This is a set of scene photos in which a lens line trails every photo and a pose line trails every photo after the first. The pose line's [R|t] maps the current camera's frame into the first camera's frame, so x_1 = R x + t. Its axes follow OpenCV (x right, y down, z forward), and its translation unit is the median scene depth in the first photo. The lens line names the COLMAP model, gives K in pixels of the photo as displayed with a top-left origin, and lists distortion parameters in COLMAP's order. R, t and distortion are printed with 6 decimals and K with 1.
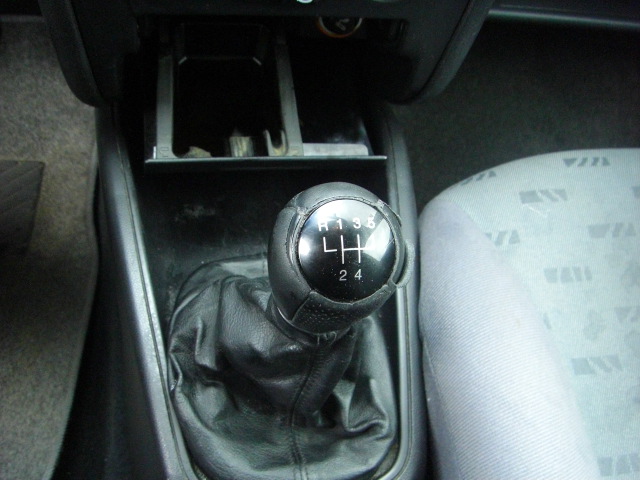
lens RADIAL K [[719.5, 0, 297.4], [0, 719.5, 288.9], [0, 0, 1]] dist [-0.176987, 0.064976]
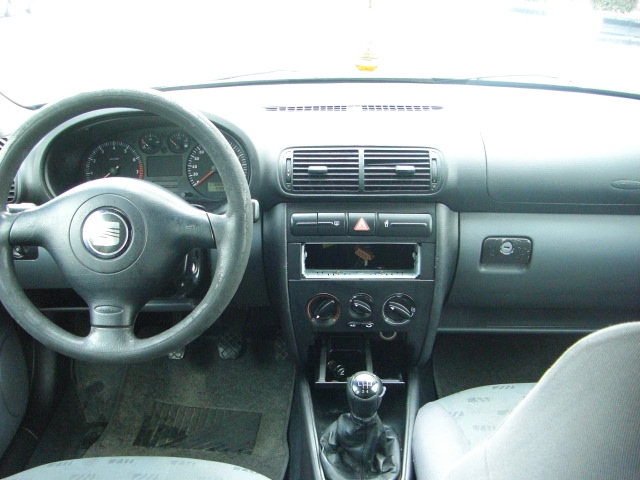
lens RADIAL K [[719.5, 0, 297.4], [0, 719.5, 288.9], [0, 0, 1]] dist [-0.176987, 0.064976]
pose [[0.972737, -0.047271, -0.227044, 0.334937], [-0.059389, 0.895587, -0.440905, 0.656619], [0.224180, 0.442368, 0.868363, -1.449403]]
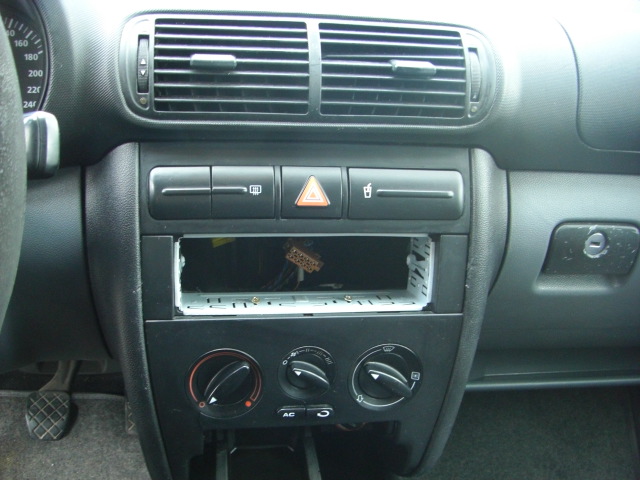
lens RADIAL K [[719.5, 0, 297.4], [0, 719.5, 288.9], [0, 0, 1]] dist [-0.176987, 0.064976]
pose [[0.997411, -0.063296, -0.034138, 0.018503], [0.041802, 0.896546, -0.440974, -0.008141], [0.058518, 0.438405, 0.896871, -0.312211]]
